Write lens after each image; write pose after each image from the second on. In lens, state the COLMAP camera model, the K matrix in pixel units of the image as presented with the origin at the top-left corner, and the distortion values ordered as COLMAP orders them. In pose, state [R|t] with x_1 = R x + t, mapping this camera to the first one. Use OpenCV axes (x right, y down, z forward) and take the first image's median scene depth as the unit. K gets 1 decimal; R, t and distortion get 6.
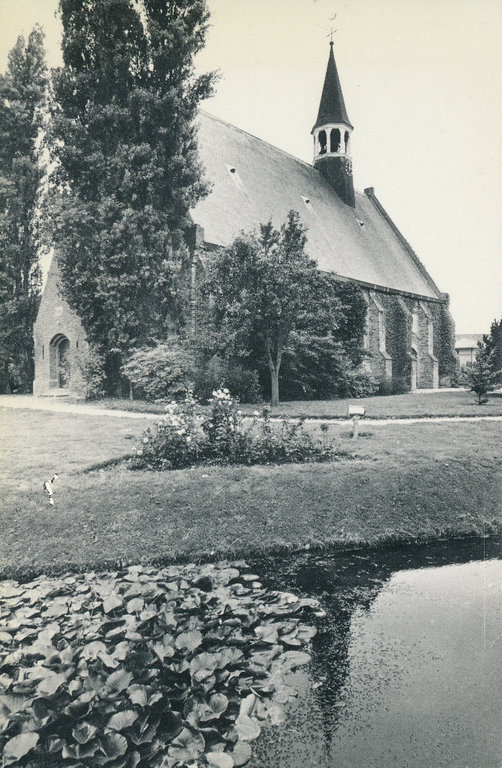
lens RADIAL K [[539.7, 0, 251.0], [0, 539.7, 385.5], [0, 0, 1]] dist [-0.032775, 0.011617]
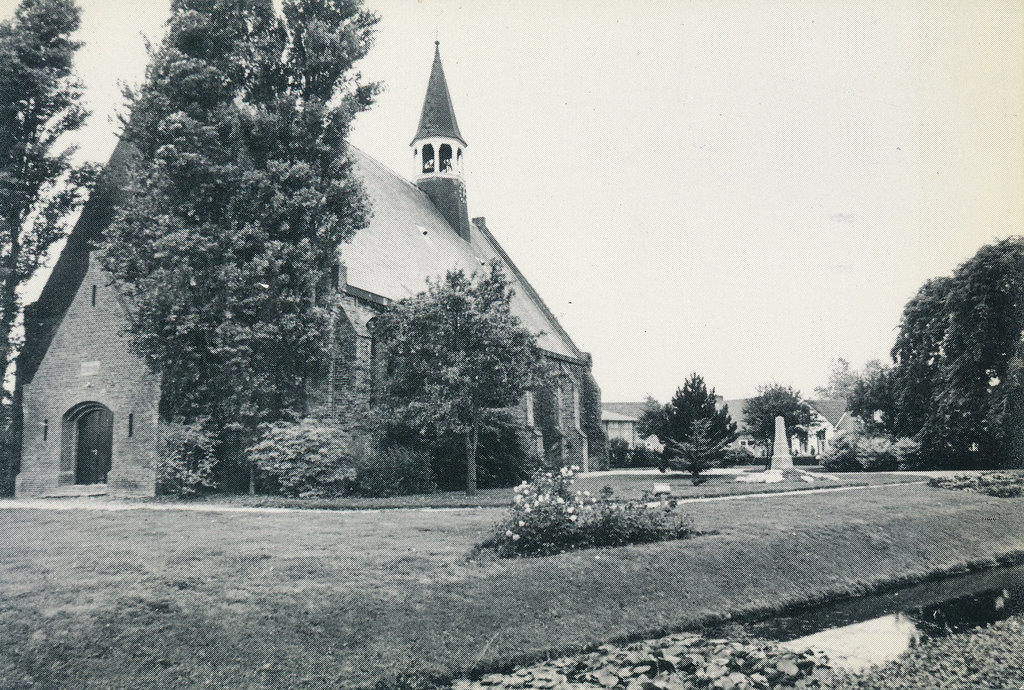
lens RADIAL K [[766.0, 0, 511.5], [0, 766.0, 345.8], [0, 0, 1]] dist [-0.032634, 0.002548]
pose [[0.948715, 0.025489, 0.315105, -0.223770], [0.027658, 0.986231, -0.163047, 0.005544], [-0.314922, 0.163400, 0.934946, -0.089831]]
